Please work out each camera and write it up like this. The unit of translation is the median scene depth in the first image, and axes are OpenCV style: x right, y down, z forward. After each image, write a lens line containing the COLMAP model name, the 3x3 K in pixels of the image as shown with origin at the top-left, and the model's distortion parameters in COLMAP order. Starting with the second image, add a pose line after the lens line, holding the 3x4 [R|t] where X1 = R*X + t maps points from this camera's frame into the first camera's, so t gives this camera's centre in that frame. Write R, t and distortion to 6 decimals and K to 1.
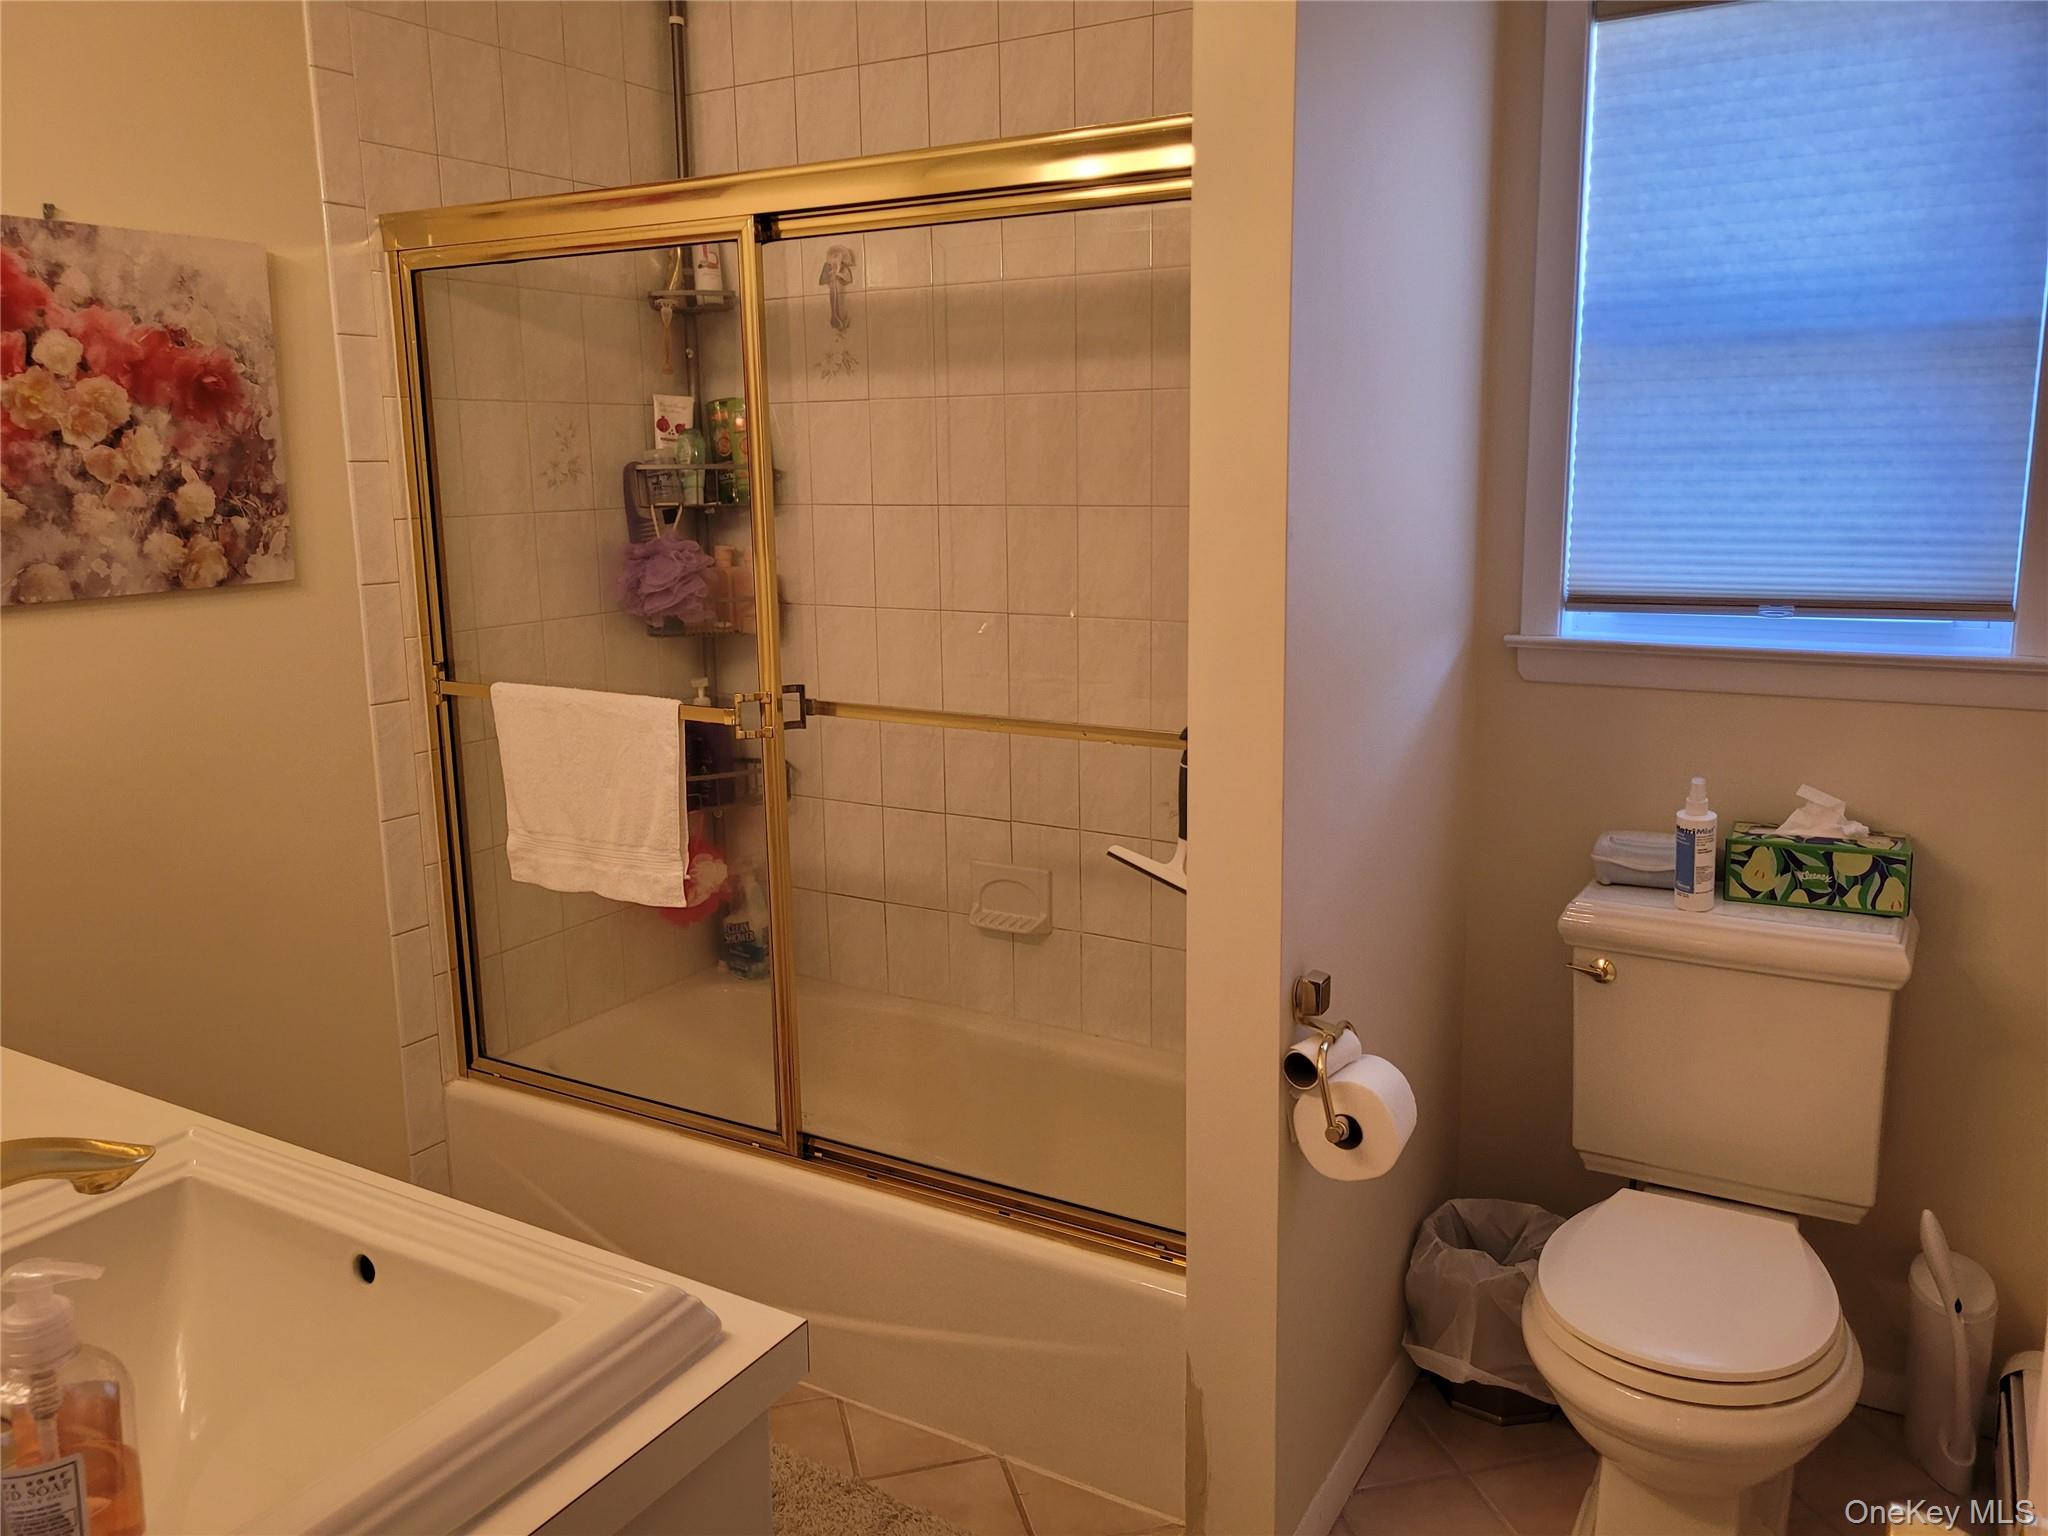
lens RADIAL K [[1545.4, 0, 1024.8], [0, 1545.4, 764.7], [0, 0, 1]] dist [0.045467, -0.037954]
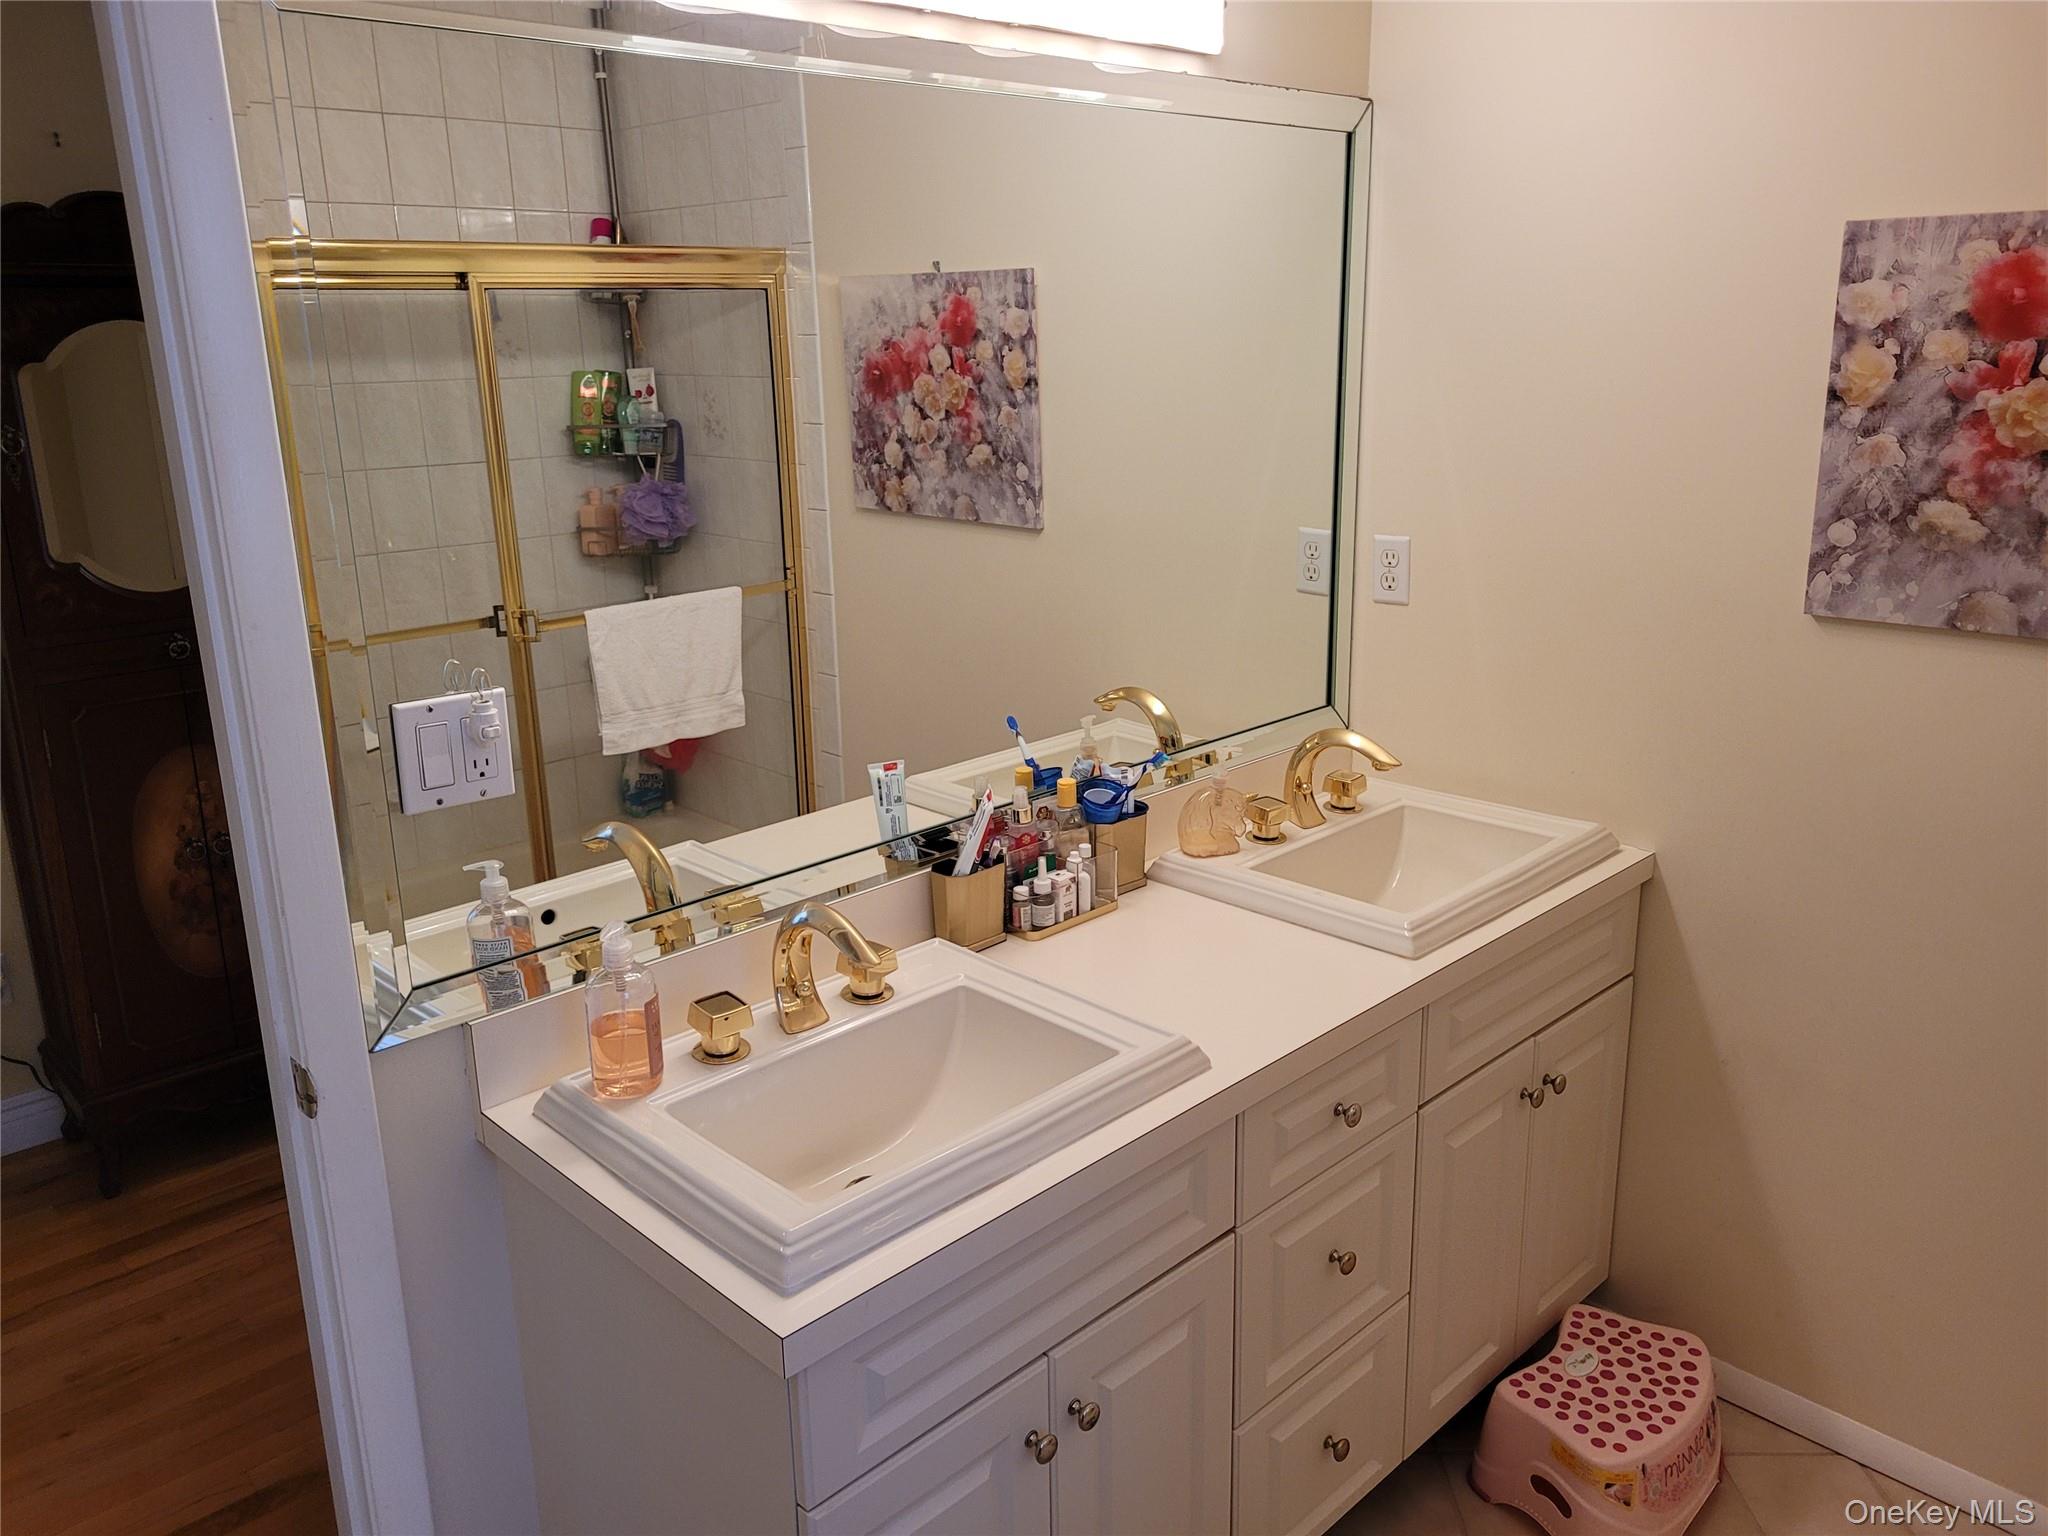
lens RADIAL K [[1545.4, 0, 1025.1], [0, 1545.4, 764.0], [0, 0, 1]] dist [0.045467, -0.037954]
pose [[-0.264440, 0.284914, -0.921355, 0.403560], [-0.172403, 0.926009, 0.335835, -0.249028], [0.948867, 0.247652, -0.195753, 0.674909]]
